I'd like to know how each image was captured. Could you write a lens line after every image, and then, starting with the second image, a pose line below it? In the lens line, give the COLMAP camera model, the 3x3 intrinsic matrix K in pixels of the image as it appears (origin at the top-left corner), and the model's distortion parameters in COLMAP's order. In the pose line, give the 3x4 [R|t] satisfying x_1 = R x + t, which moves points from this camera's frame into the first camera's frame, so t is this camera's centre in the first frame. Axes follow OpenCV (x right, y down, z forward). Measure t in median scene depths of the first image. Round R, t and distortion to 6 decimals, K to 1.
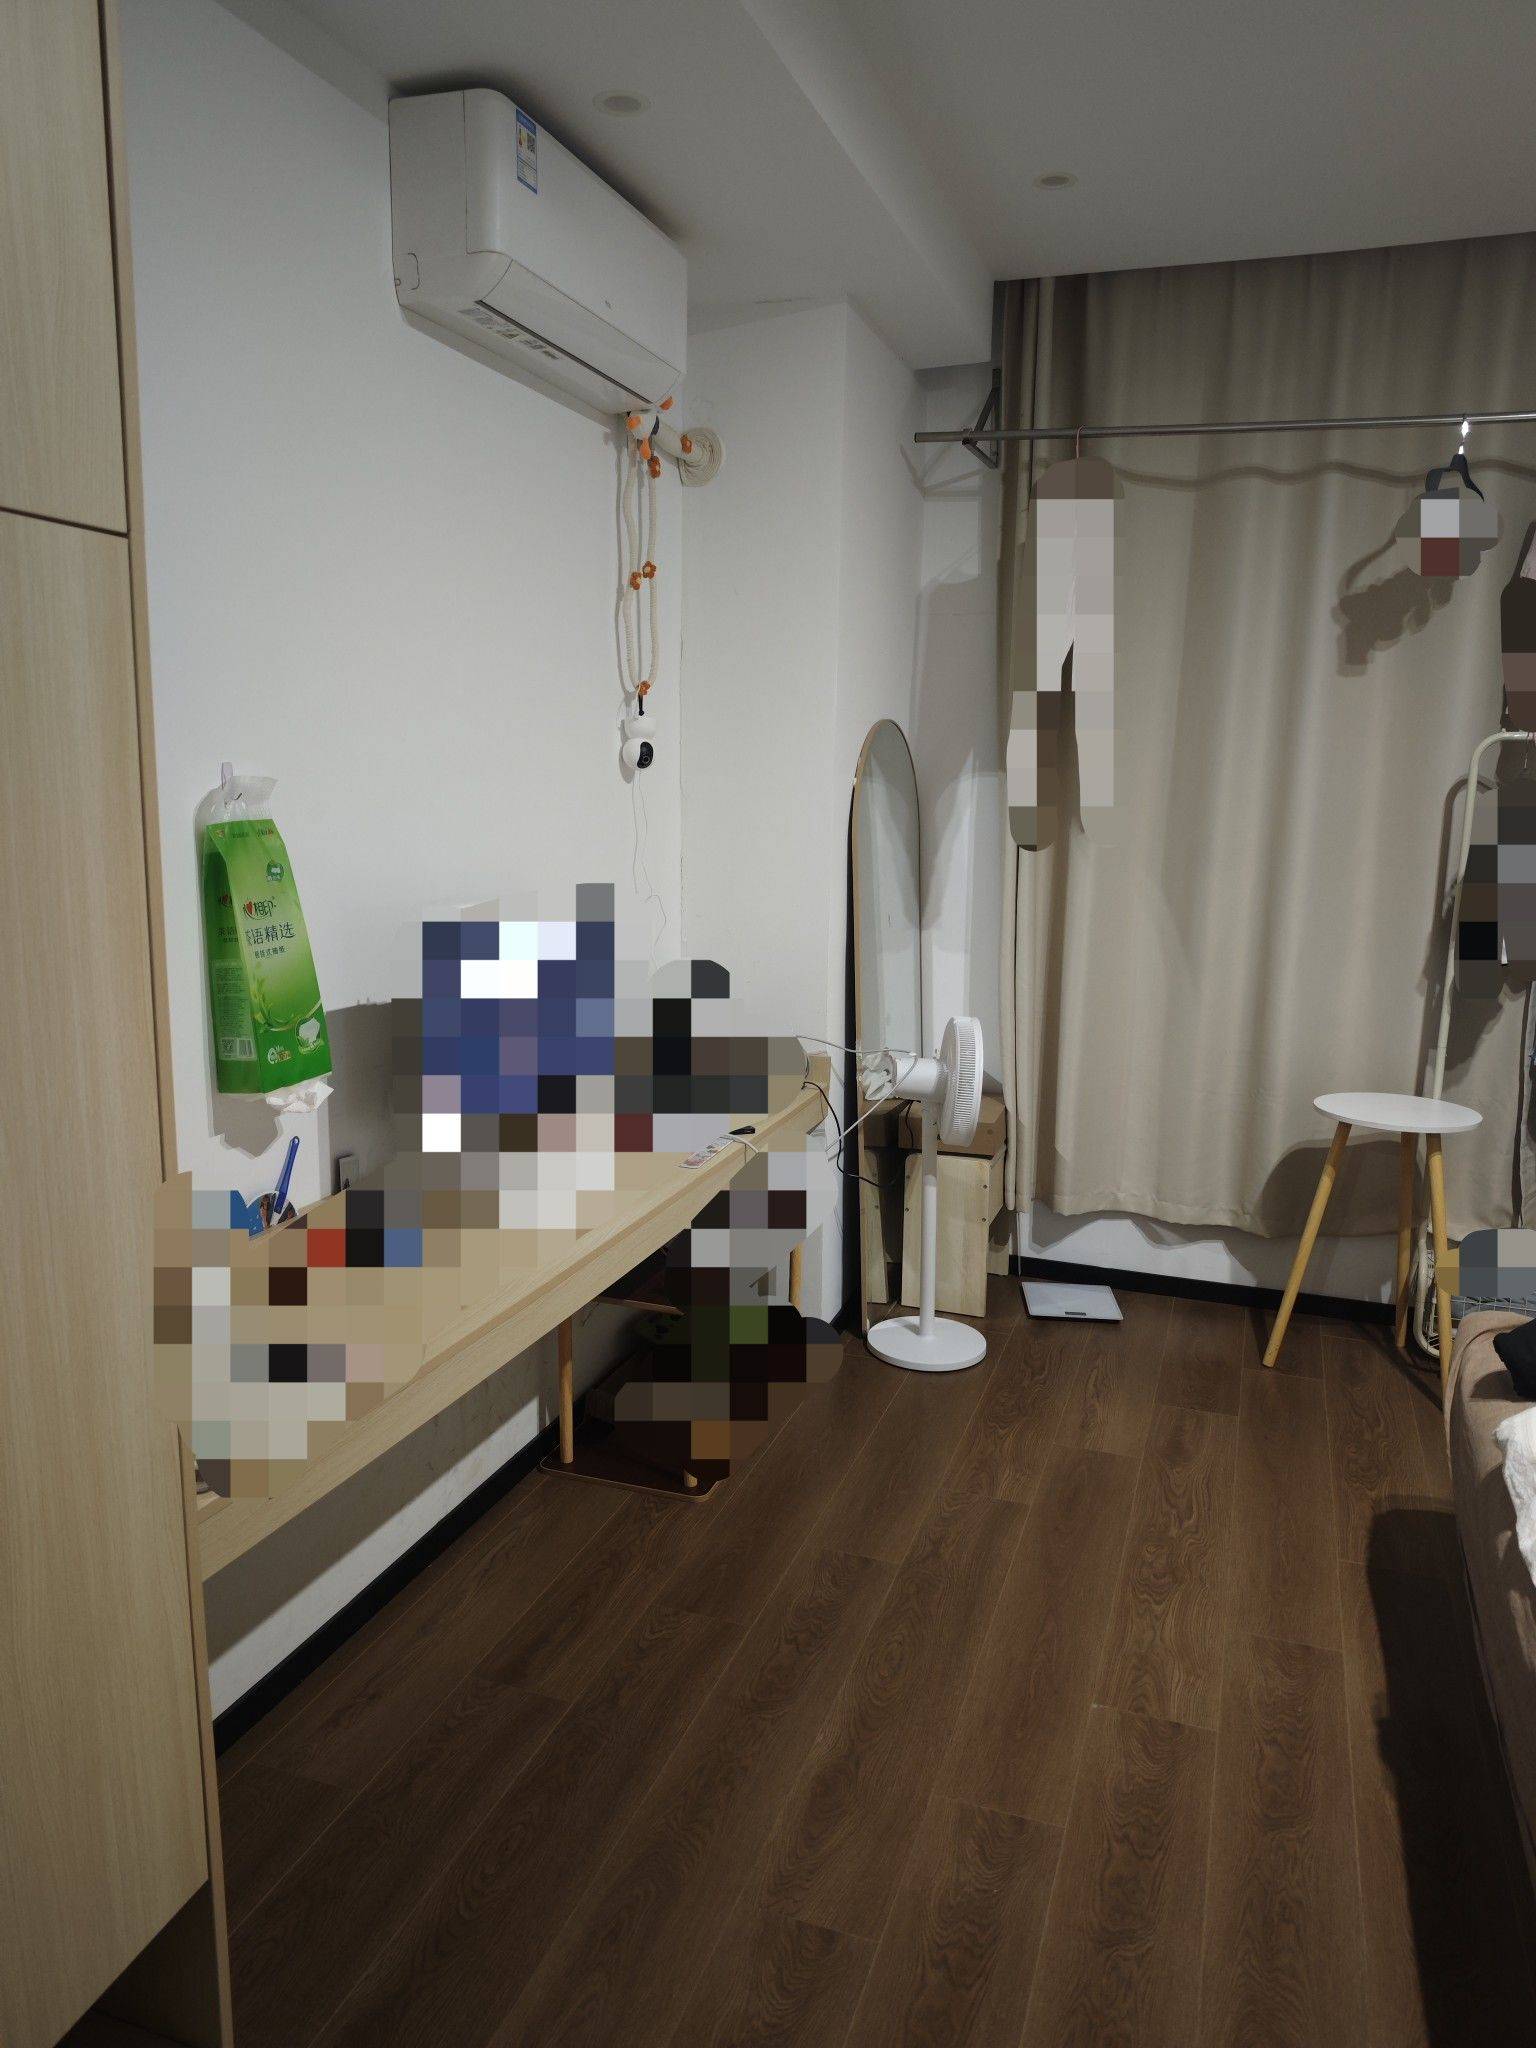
lens RADIAL K [[1434.6, 0, 776.6], [0, 1434.6, 1009.4], [0, 0, 1]] dist [-0.000322, -0.005316]
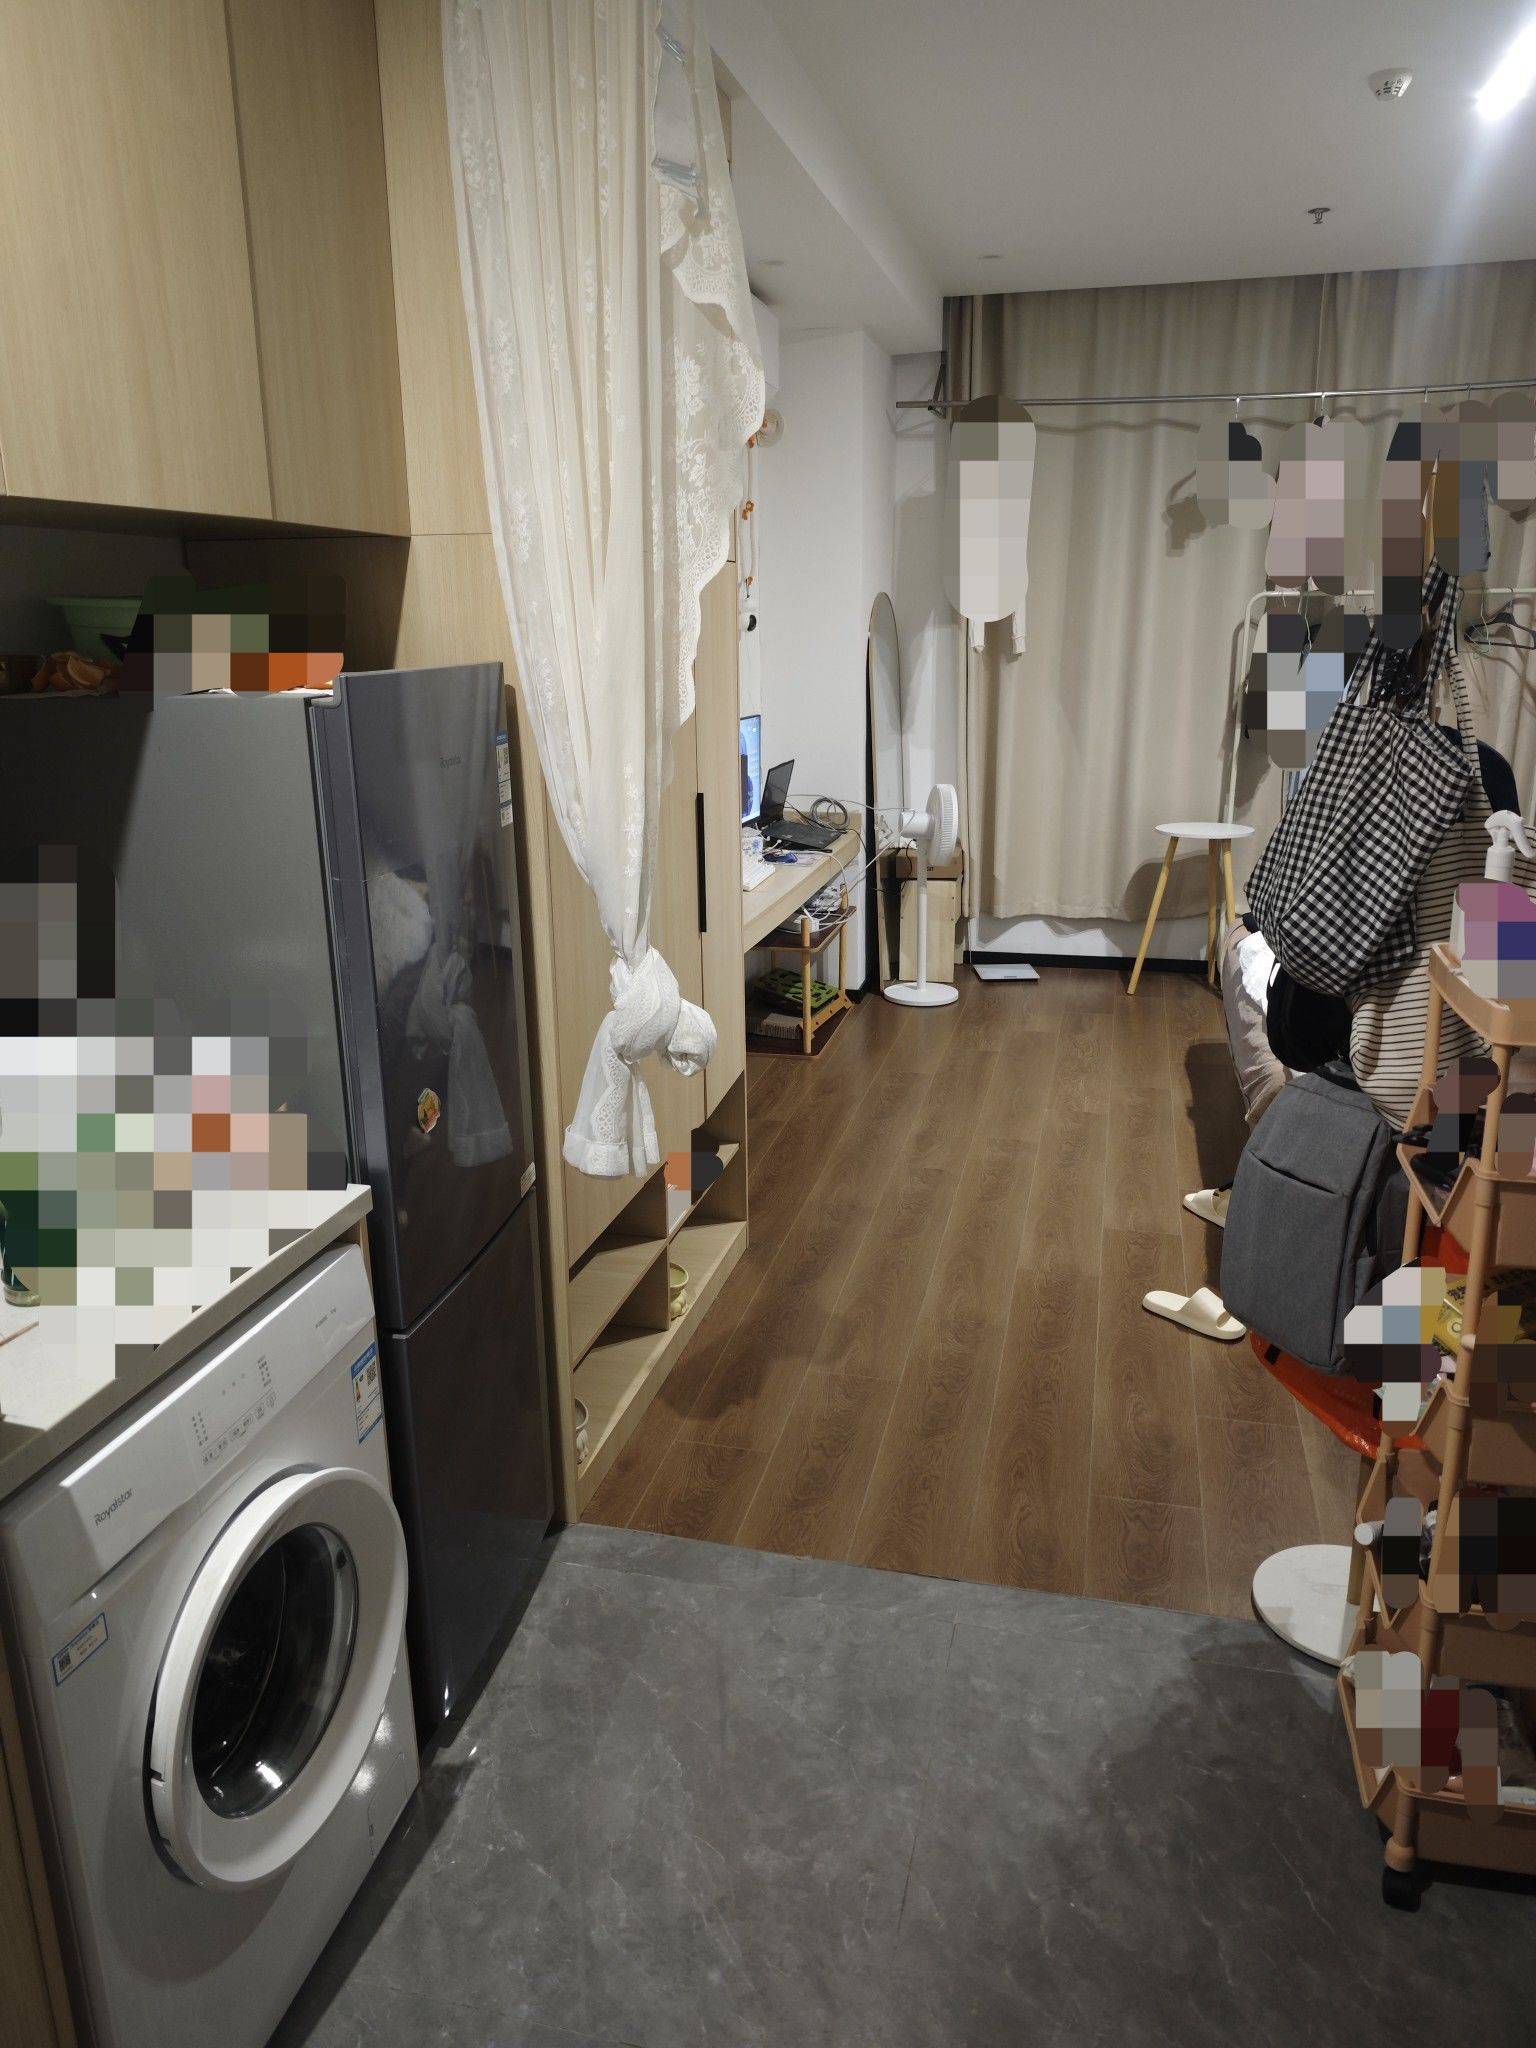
lens RADIAL K [[1434.6, 0, 766.7], [0, 1434.6, 1024.3], [0, 0, 1]] dist [-0.000322, -0.005316]
pose [[0.995452, -0.053582, 0.078770, -0.196183], [0.044784, 0.992977, 0.109504, 0.084415], [-0.084084, -0.105479, 0.990860, -0.574245]]
